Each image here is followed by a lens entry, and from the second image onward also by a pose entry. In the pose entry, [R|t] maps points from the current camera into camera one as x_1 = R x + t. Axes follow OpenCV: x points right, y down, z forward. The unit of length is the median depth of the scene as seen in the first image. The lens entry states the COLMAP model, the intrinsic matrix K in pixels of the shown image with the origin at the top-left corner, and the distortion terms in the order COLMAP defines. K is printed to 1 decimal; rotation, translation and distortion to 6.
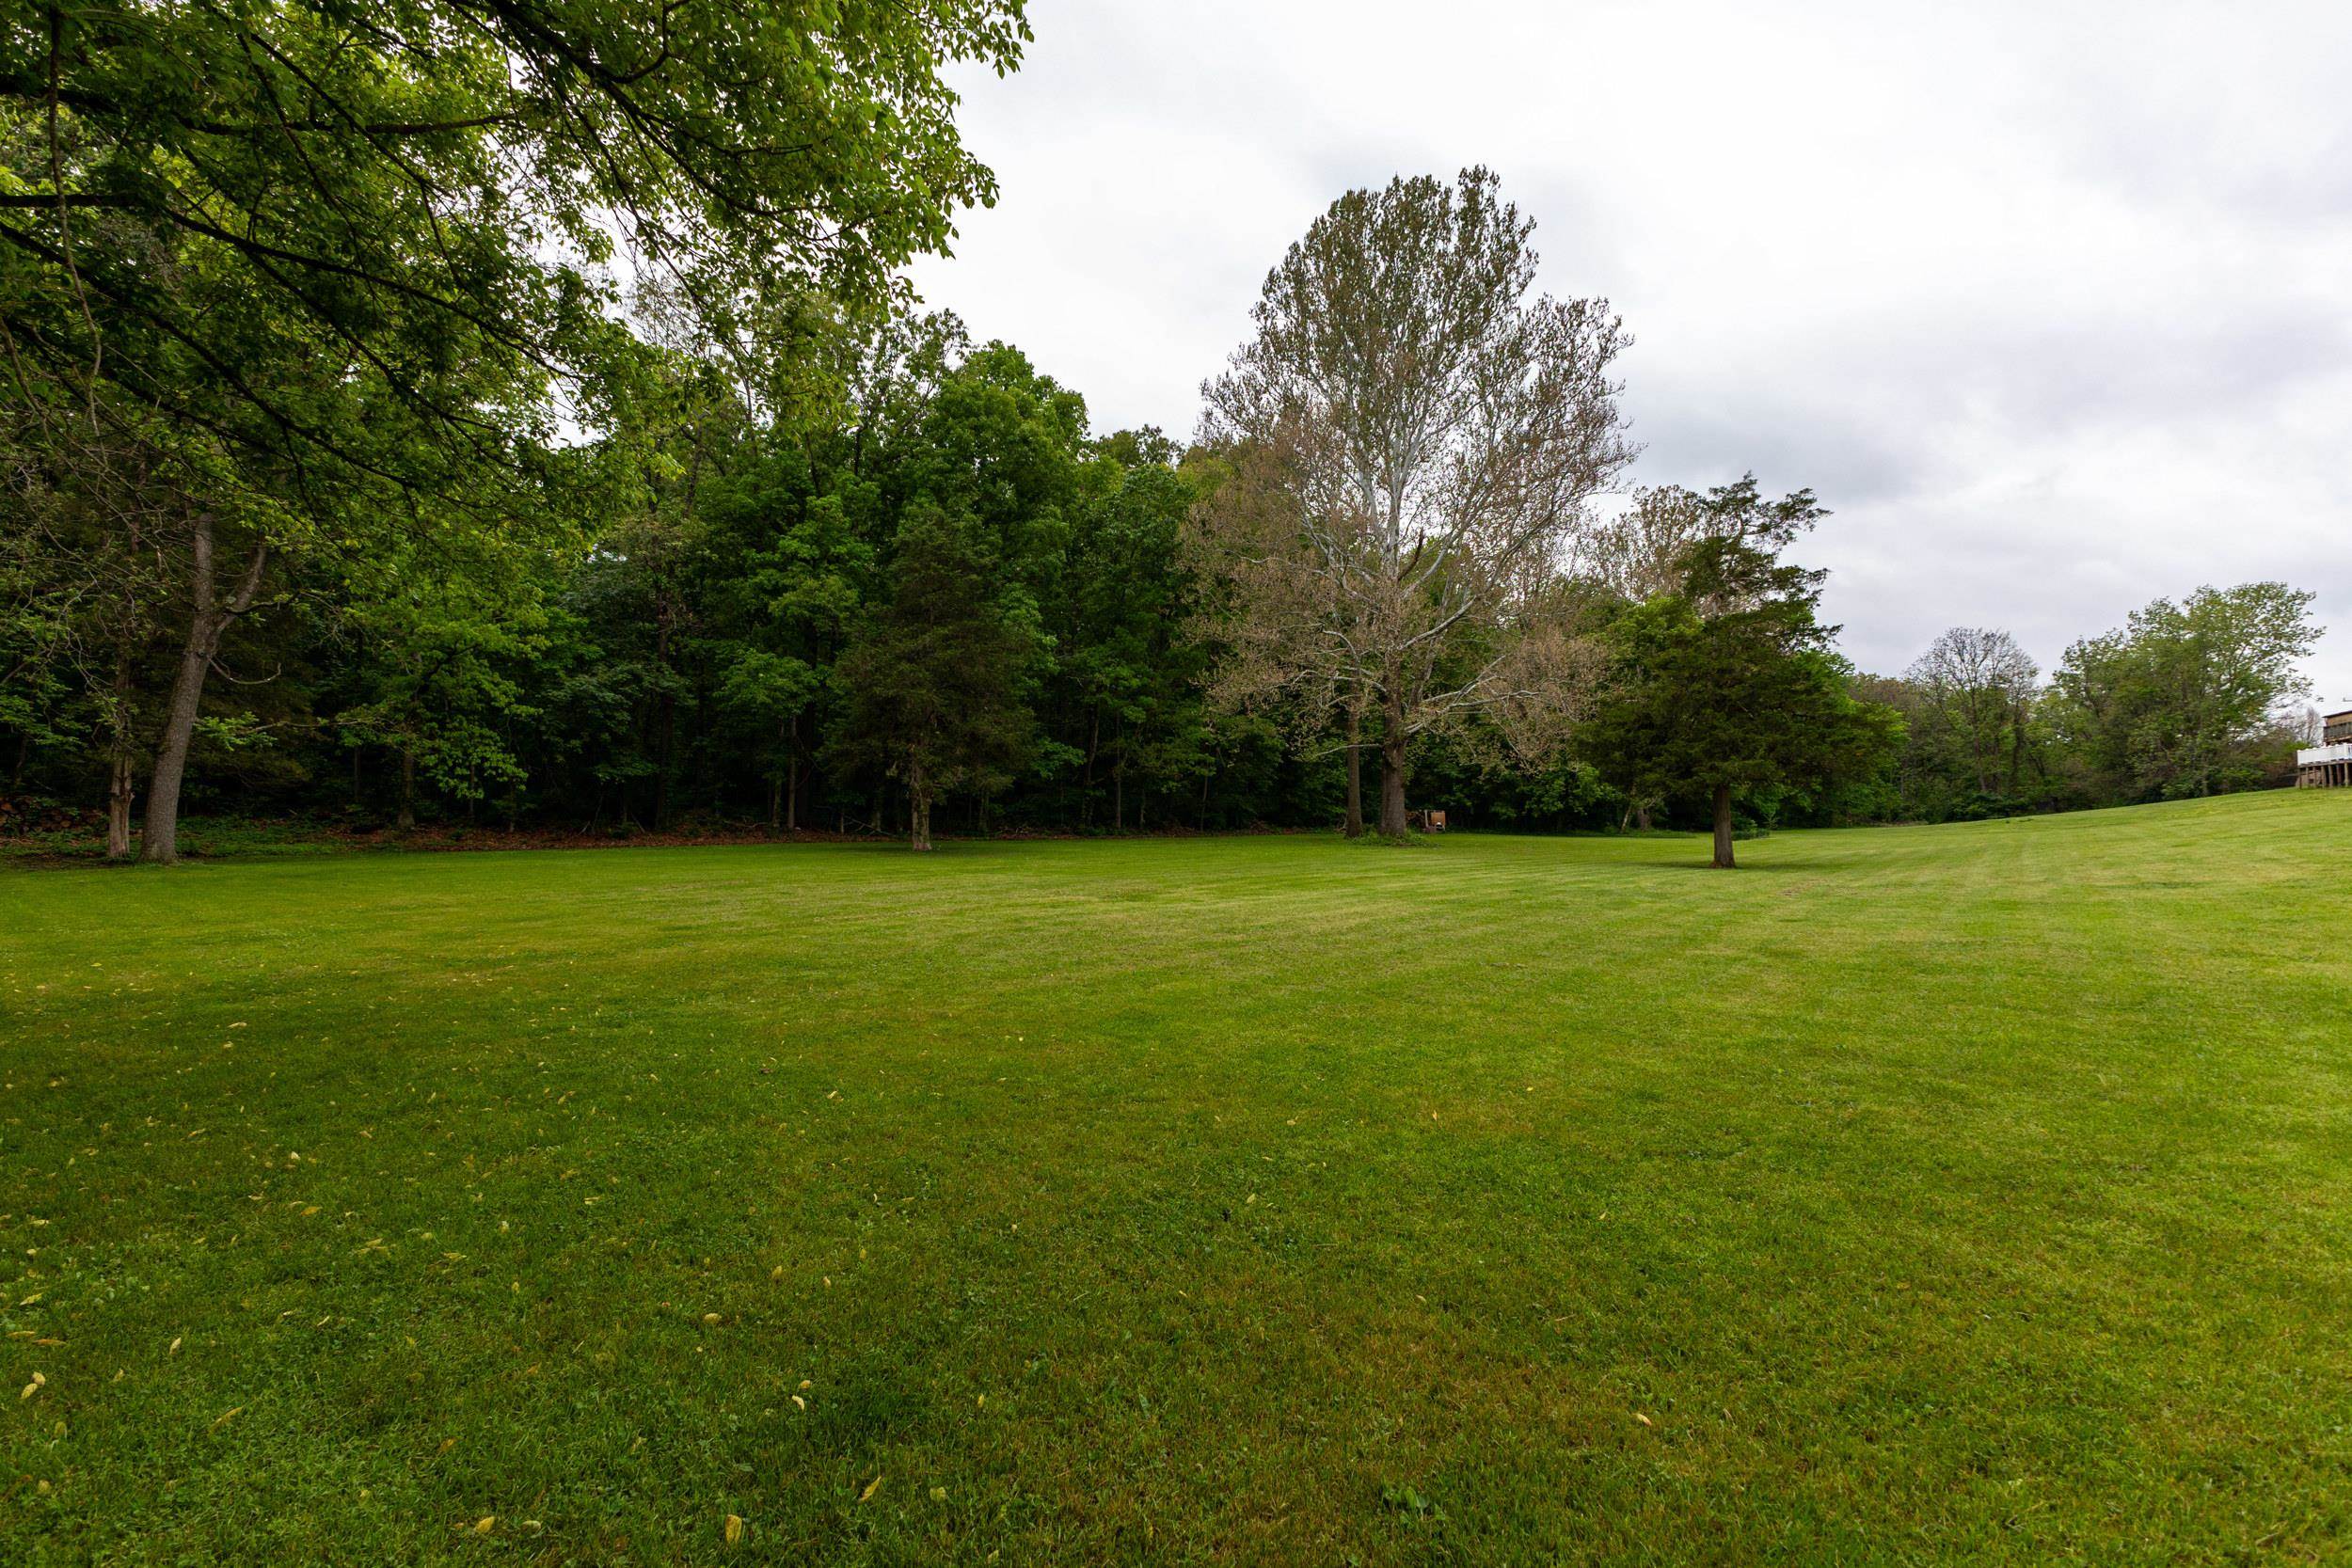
lens RADIAL K [[1015.3, 0, 1176.0], [0, 1015.3, 784.0], [0, 0, 1]] dist [0.004175, -0.000171]
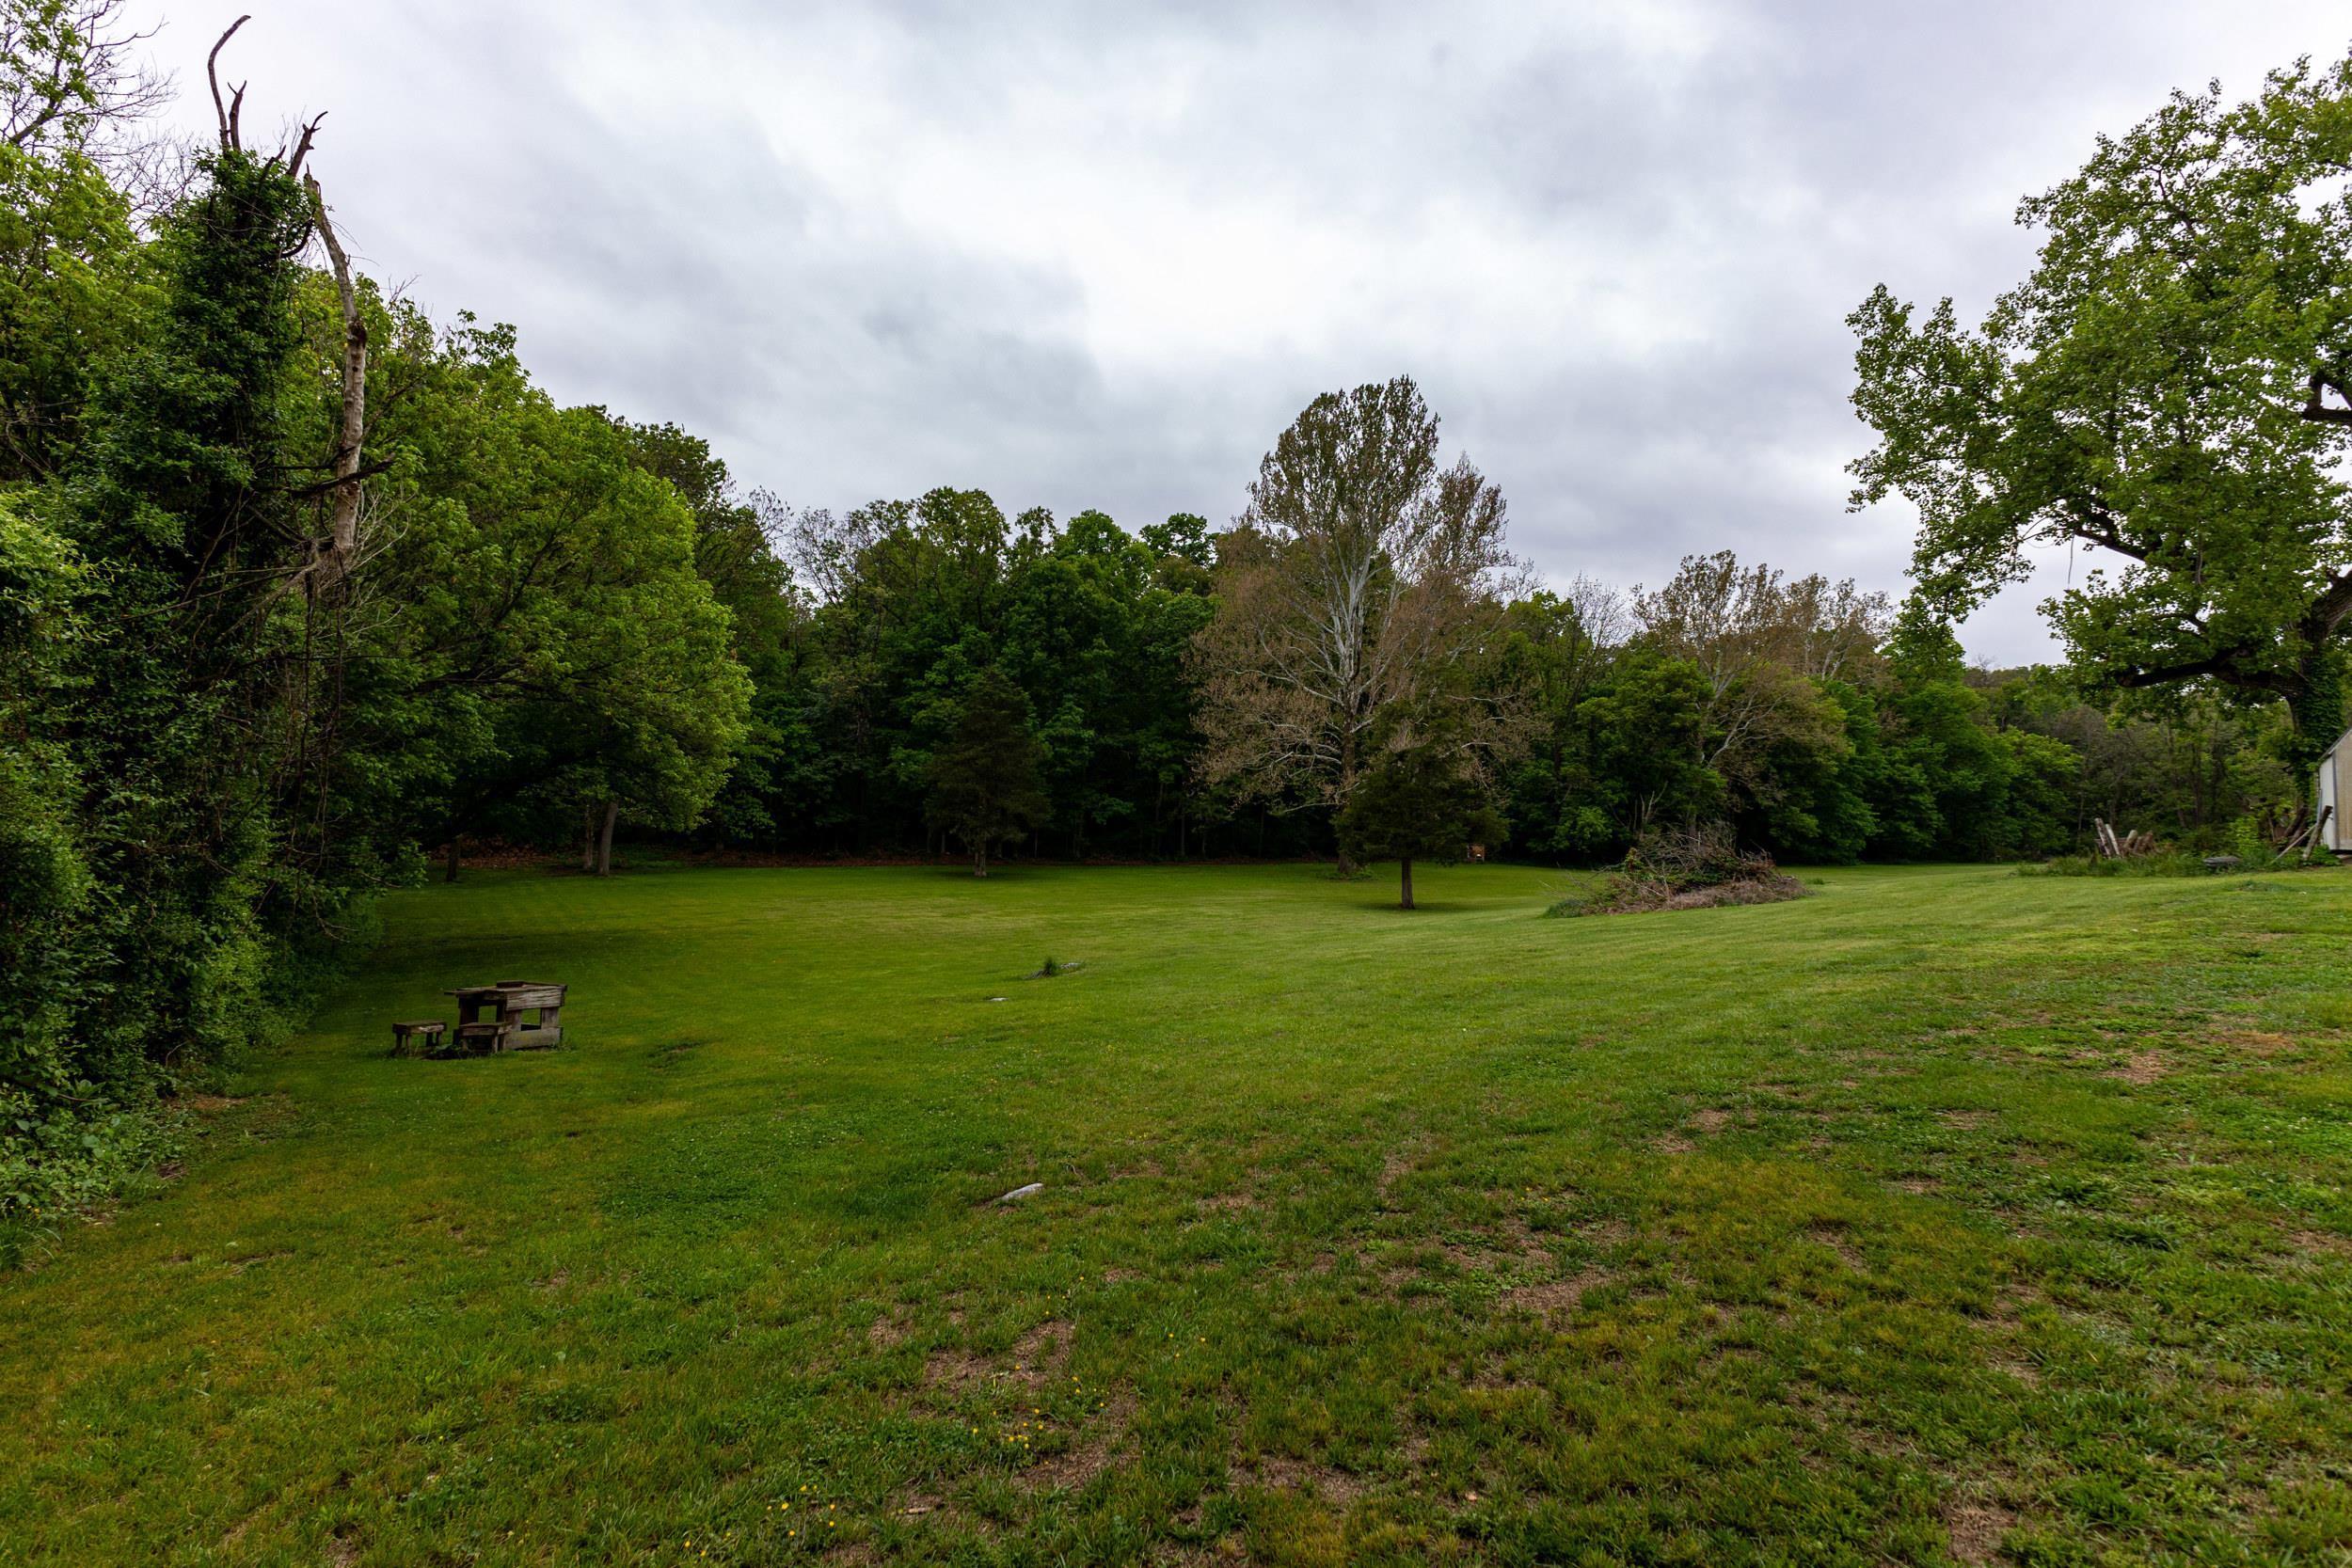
lens RADIAL K [[1015.3, 0, 1176.0], [0, 1015.3, 784.0], [0, 0, 1]] dist [0.004175, -0.000171]
pose [[0.961499, 0.009675, -0.274639, 0.435173], [-0.010046, 0.999950, 0.000059, -0.074329], [0.274626, 0.002702, 0.961547, -0.423718]]
